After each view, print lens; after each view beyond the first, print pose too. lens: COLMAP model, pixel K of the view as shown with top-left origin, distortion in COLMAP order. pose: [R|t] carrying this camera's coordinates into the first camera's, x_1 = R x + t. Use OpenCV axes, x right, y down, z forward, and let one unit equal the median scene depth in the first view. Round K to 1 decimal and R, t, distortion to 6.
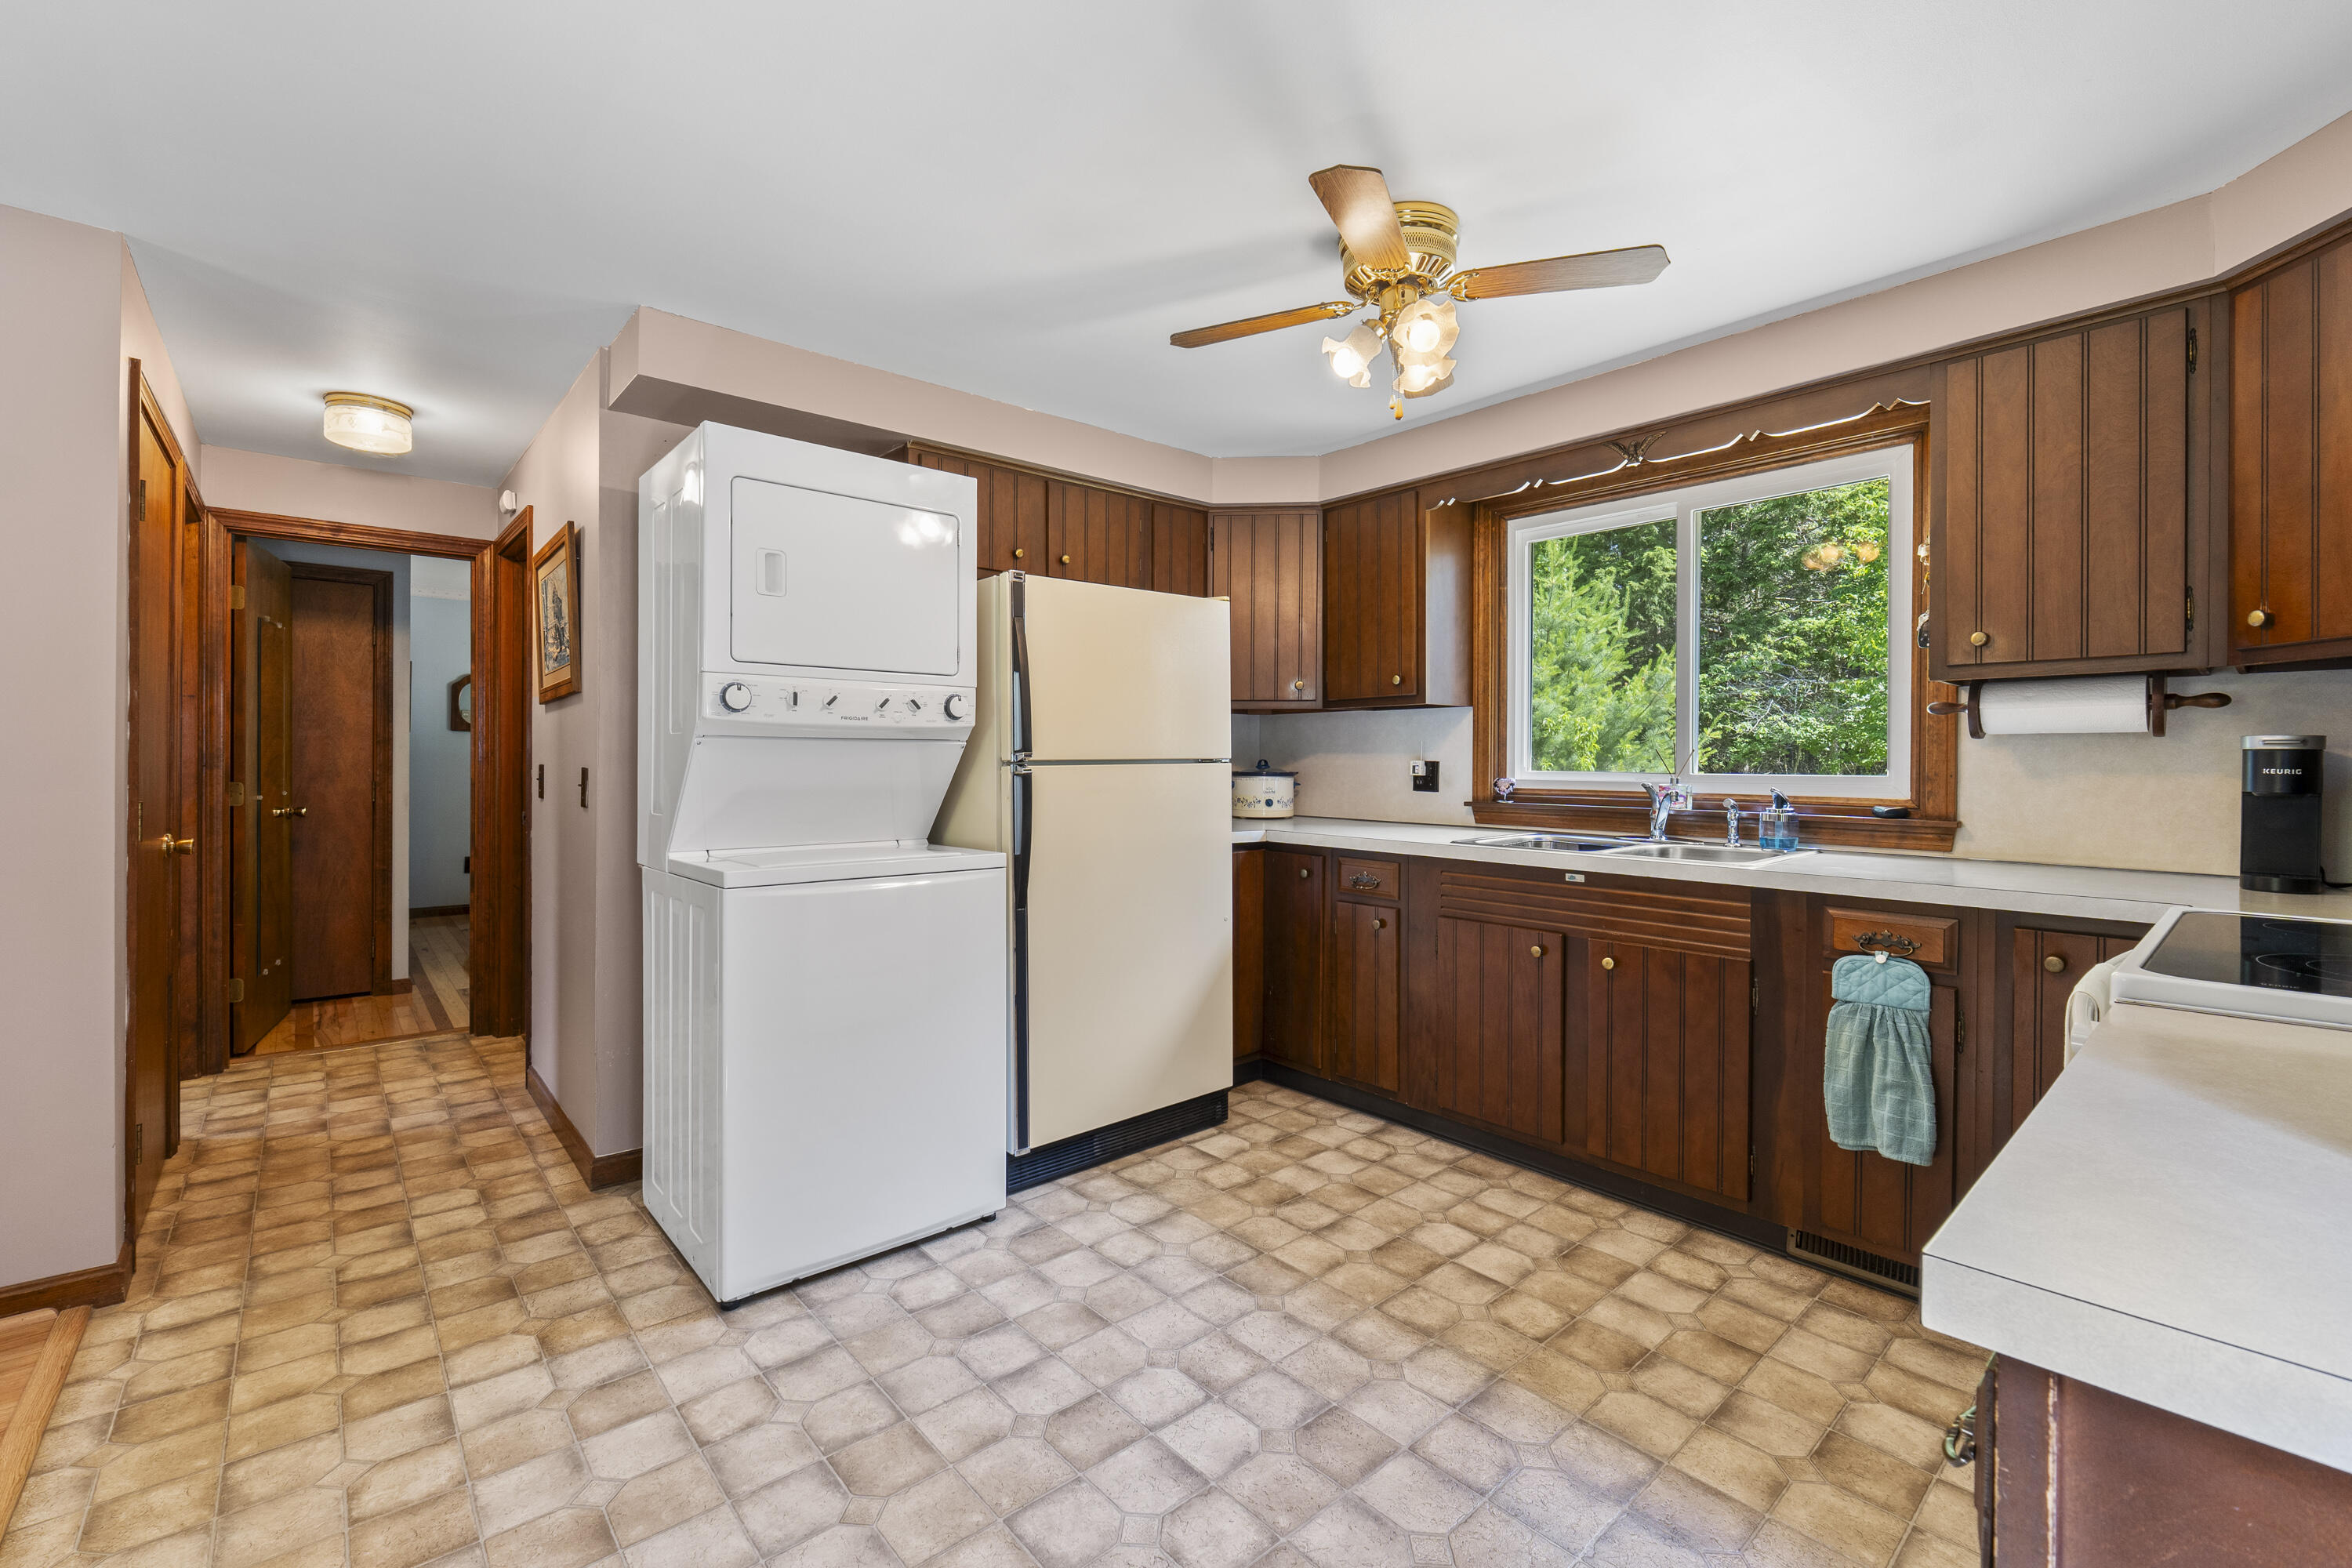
lens RADIAL K [[972.0, 0, 1151.8], [0, 972.0, 771.2], [0, 0, 1]] dist [-0.008331, 0.000947]
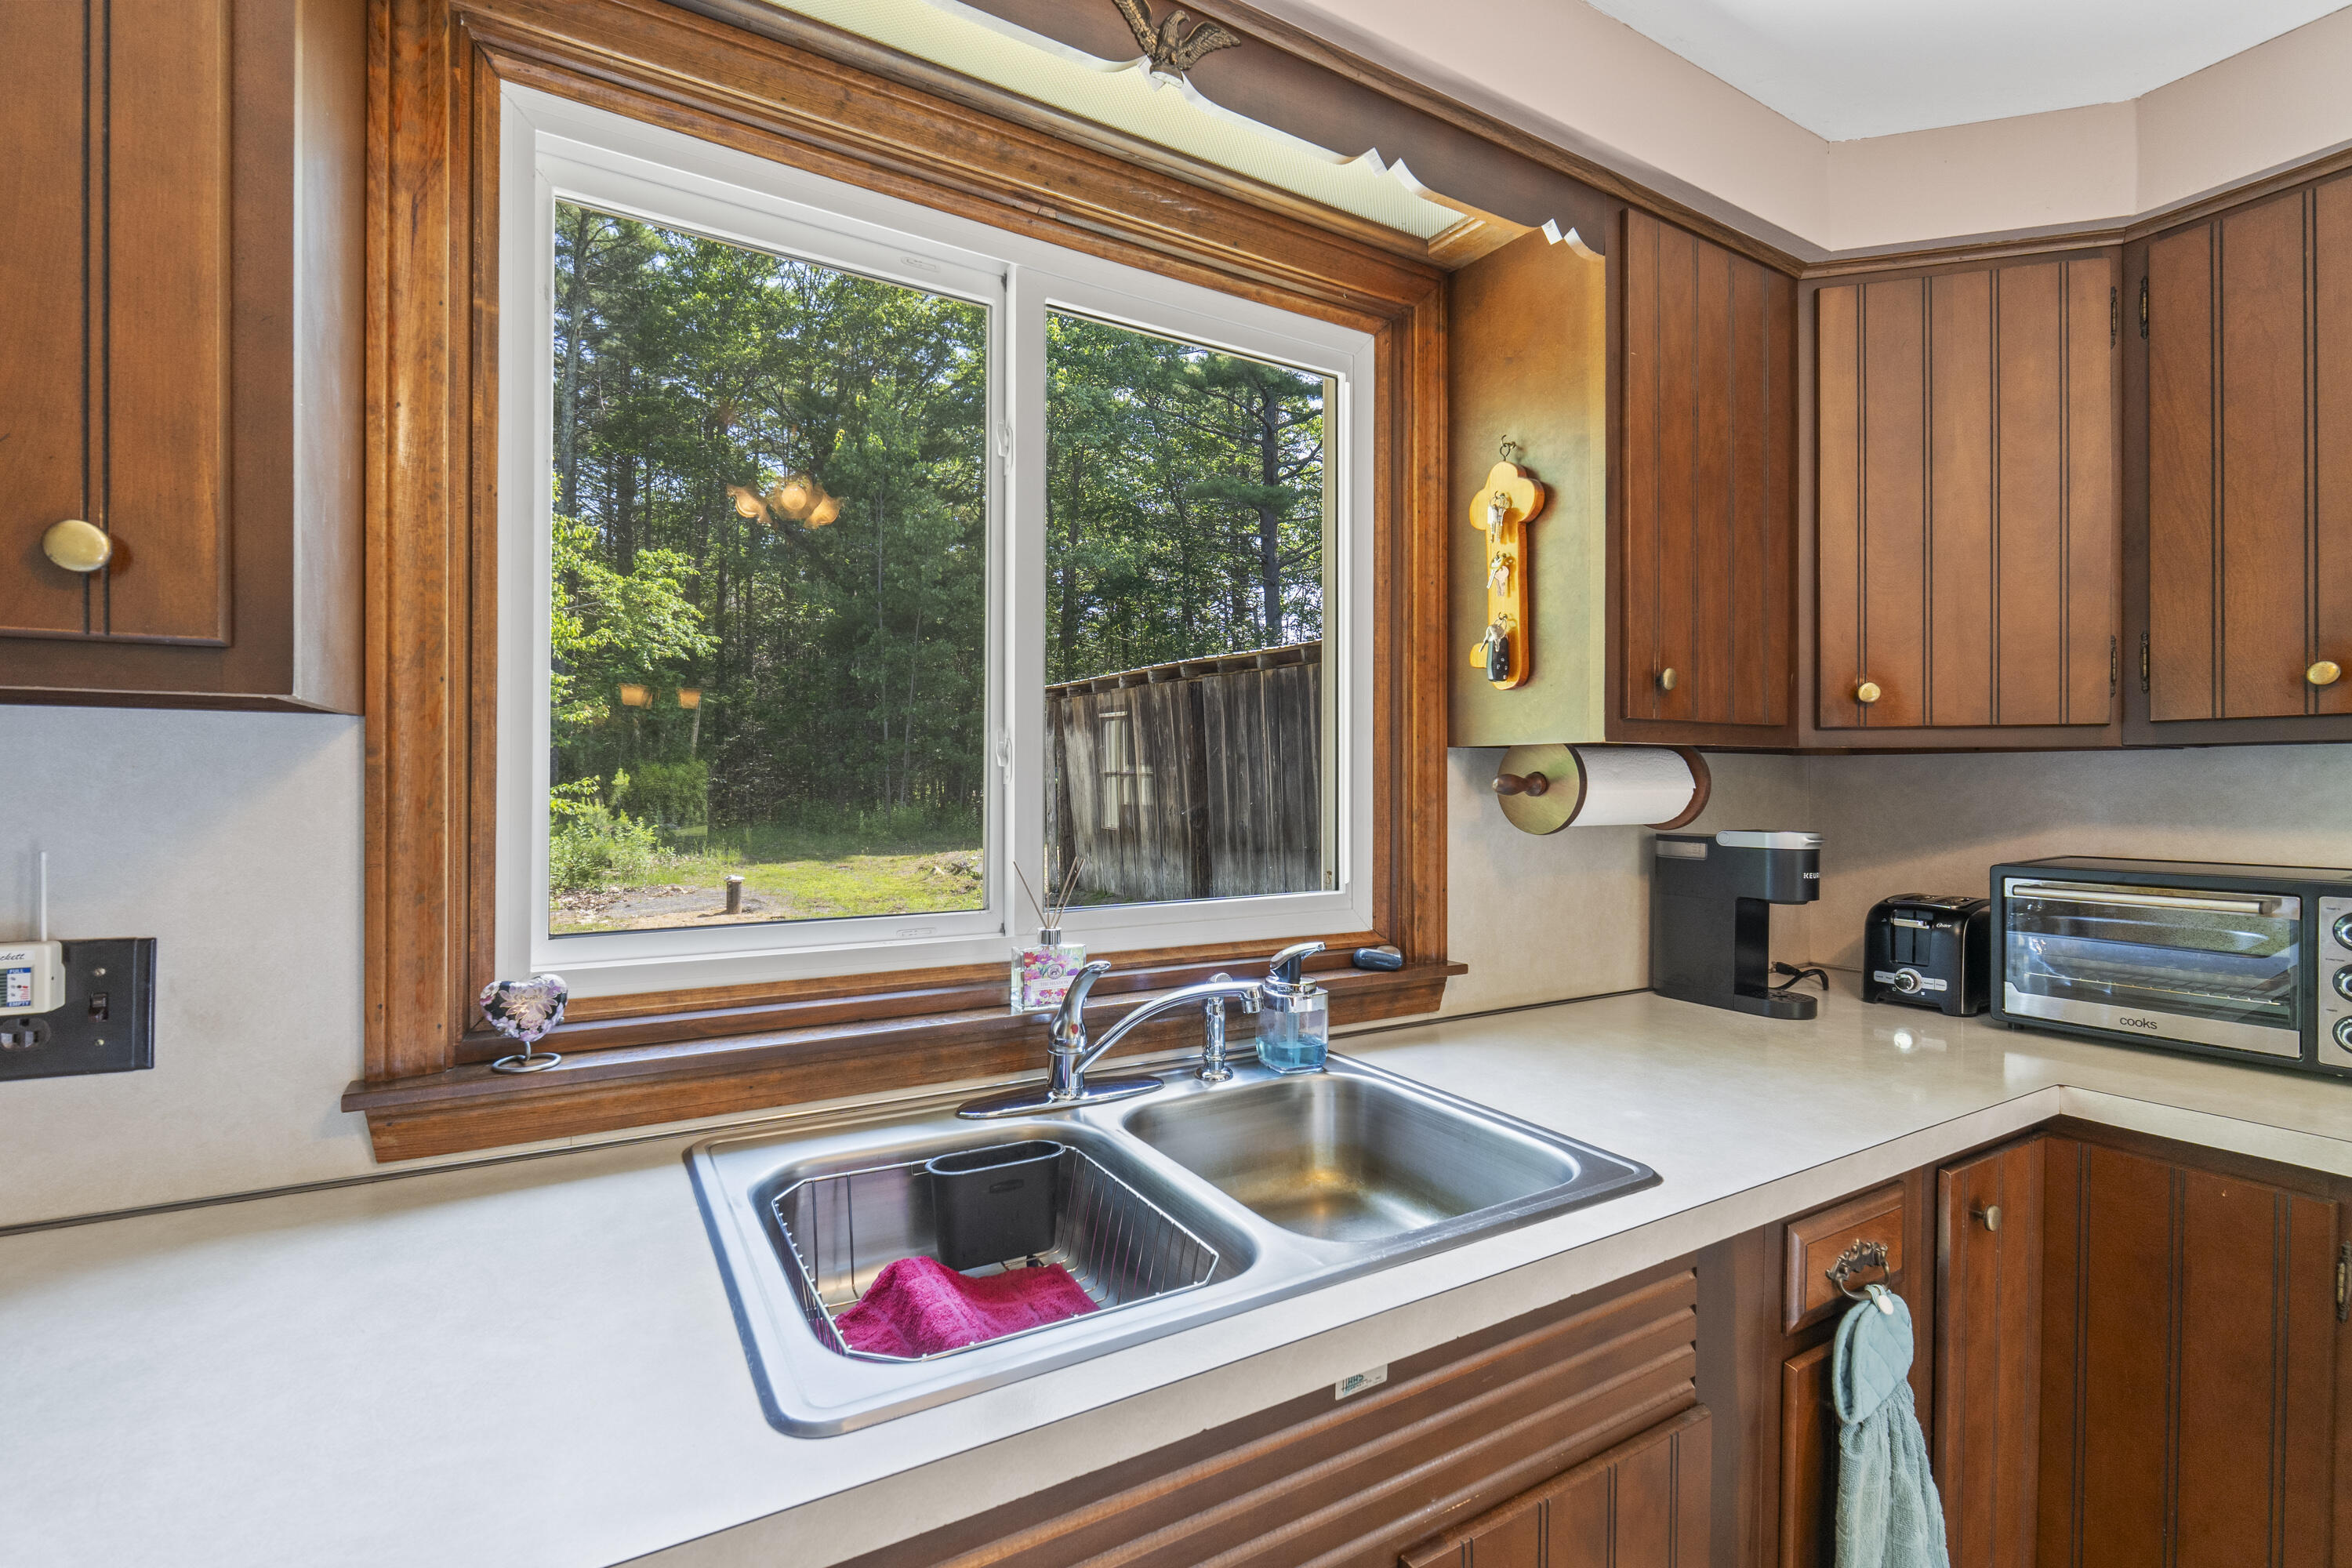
lens RADIAL K [[1010.8, 0, 1130.1], [0, 1010.8, 779.2], [0, 0, 1]] dist [-0.013675, 0.000006]
pose [[0.179406, -0.005859, 0.983758, 0.138179], [0.008784, 0.999952, 0.004354, -0.064216], [-0.983736, 0.007860, 0.179449, 0.985218]]
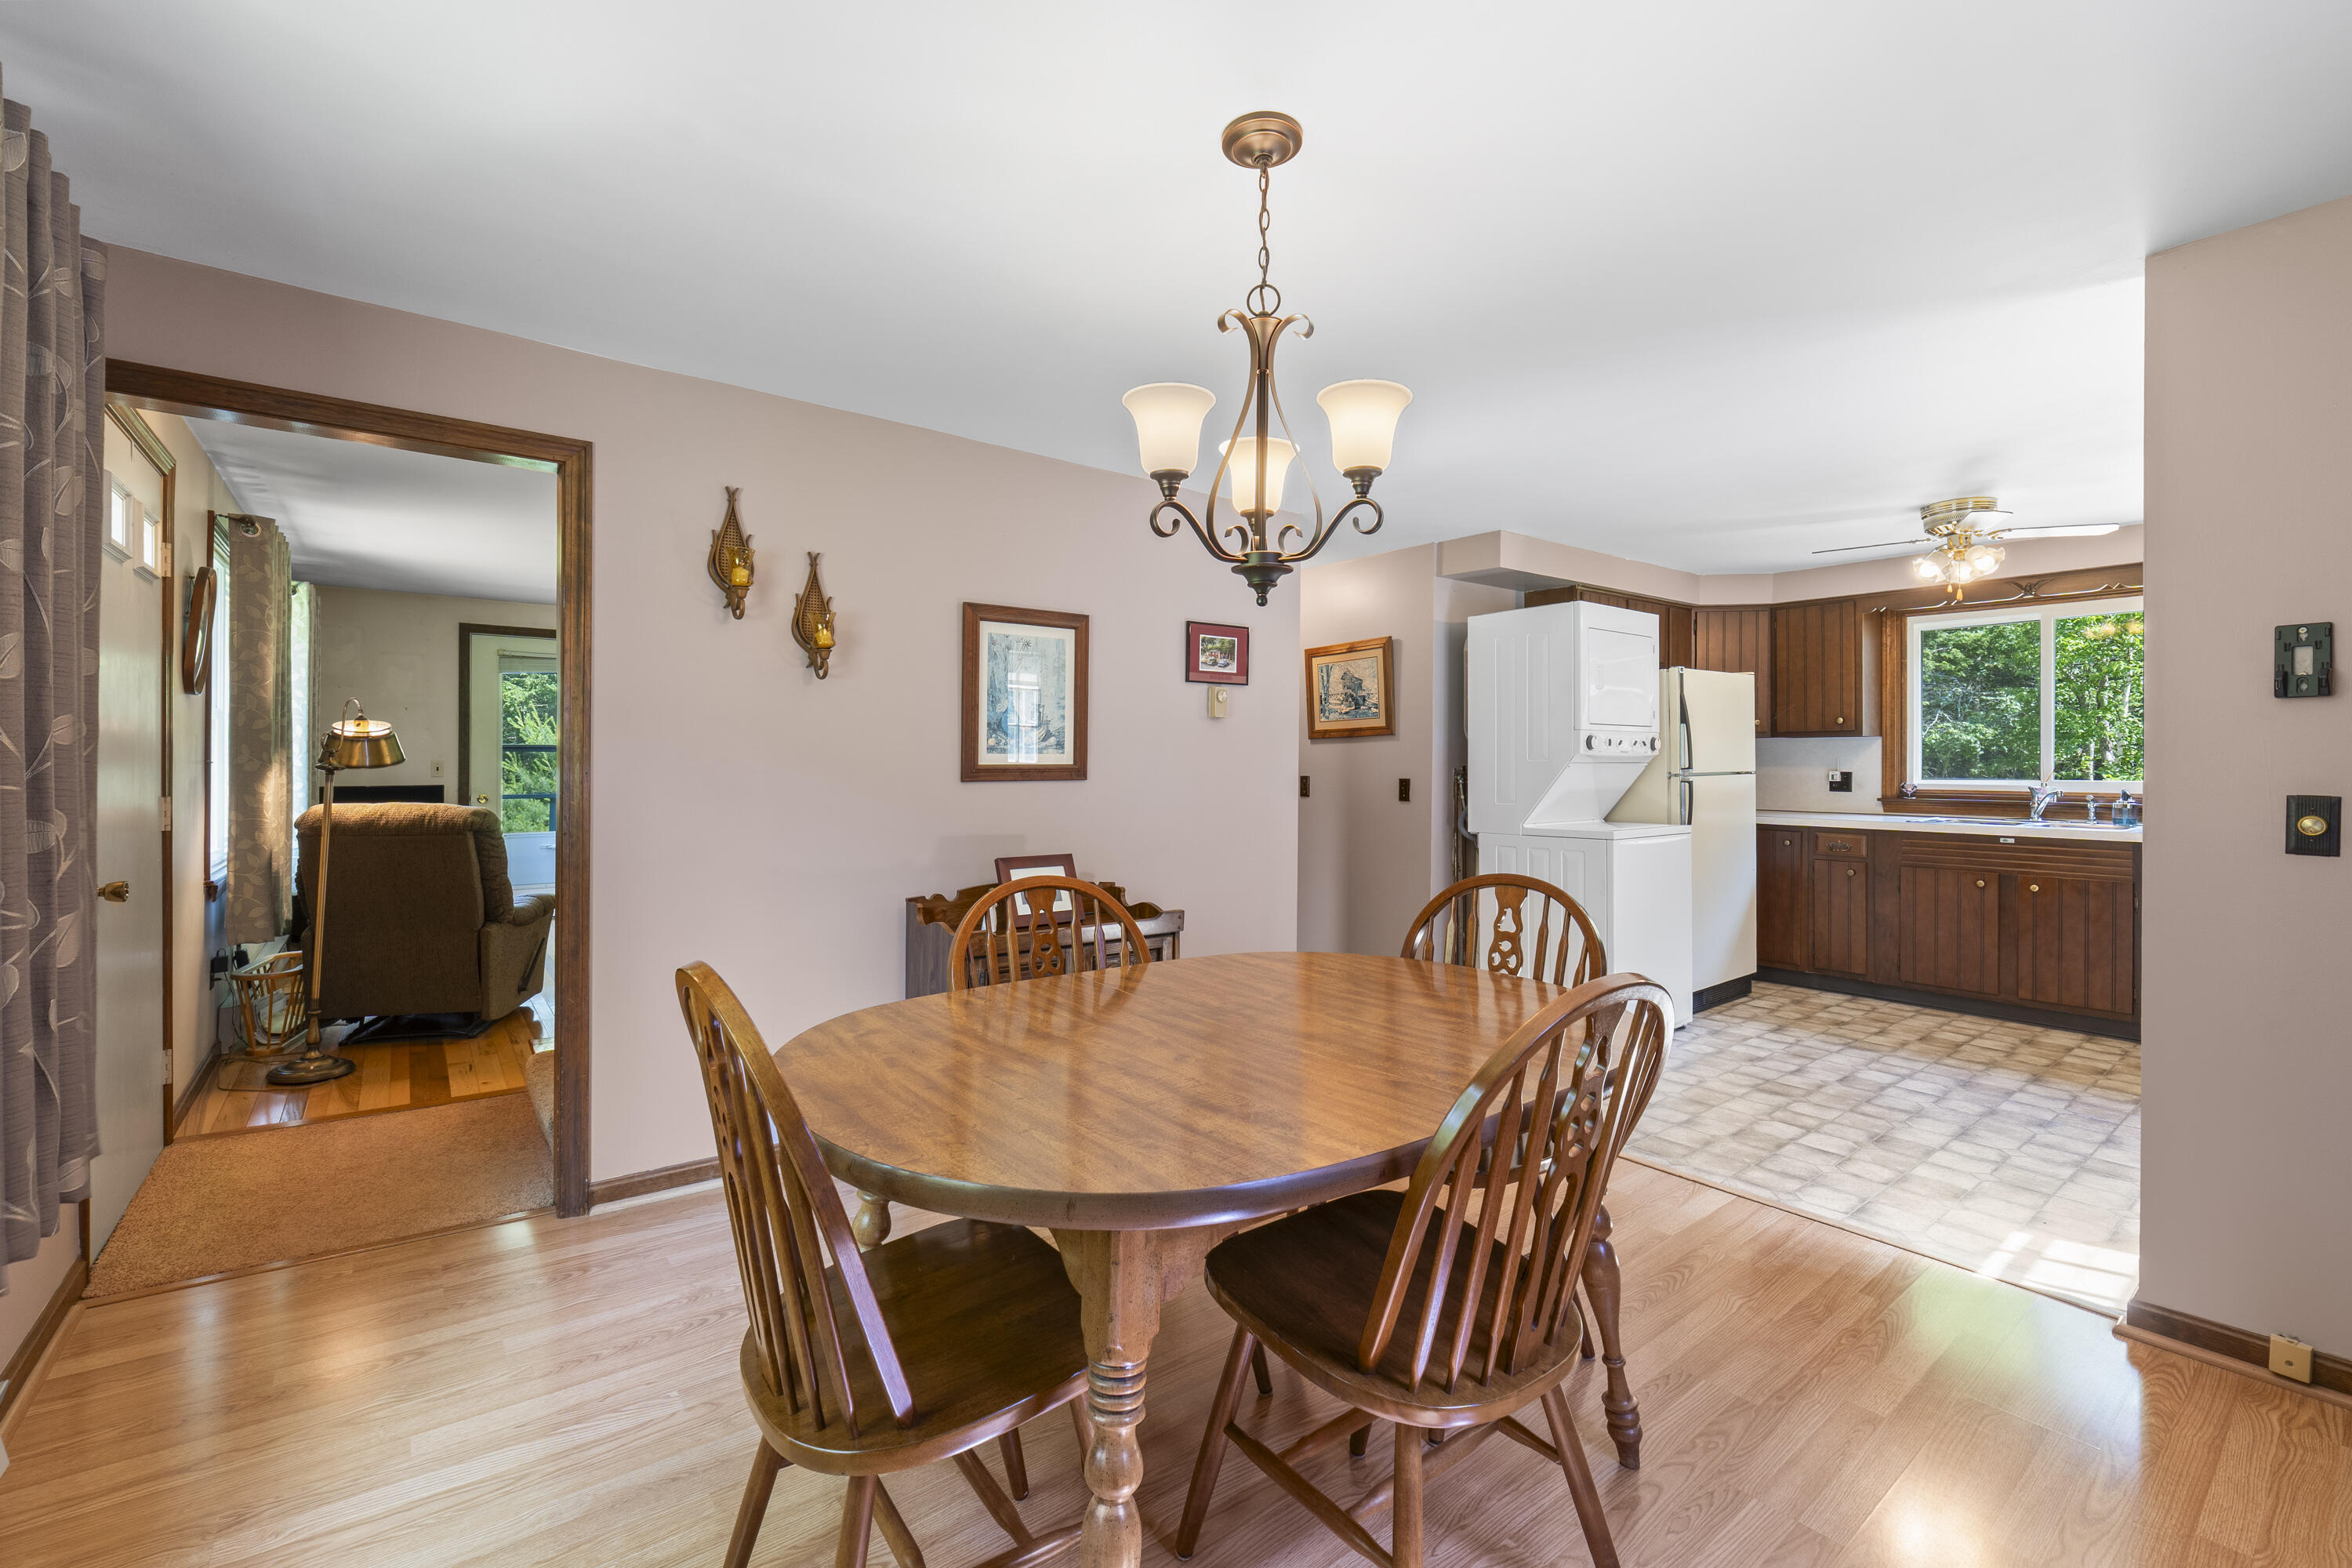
lens RADIAL K [[972.0, 0, 1194.1], [0, 972.0, 764.3], [0, 0, 1]] dist [-0.008331, 0.000947]
pose [[0.998813, -0.002359, -0.048656, -0.898462], [0.001780, 0.999927, -0.011948, -0.008086], [0.048680, 0.011847, 0.998744, -0.770604]]
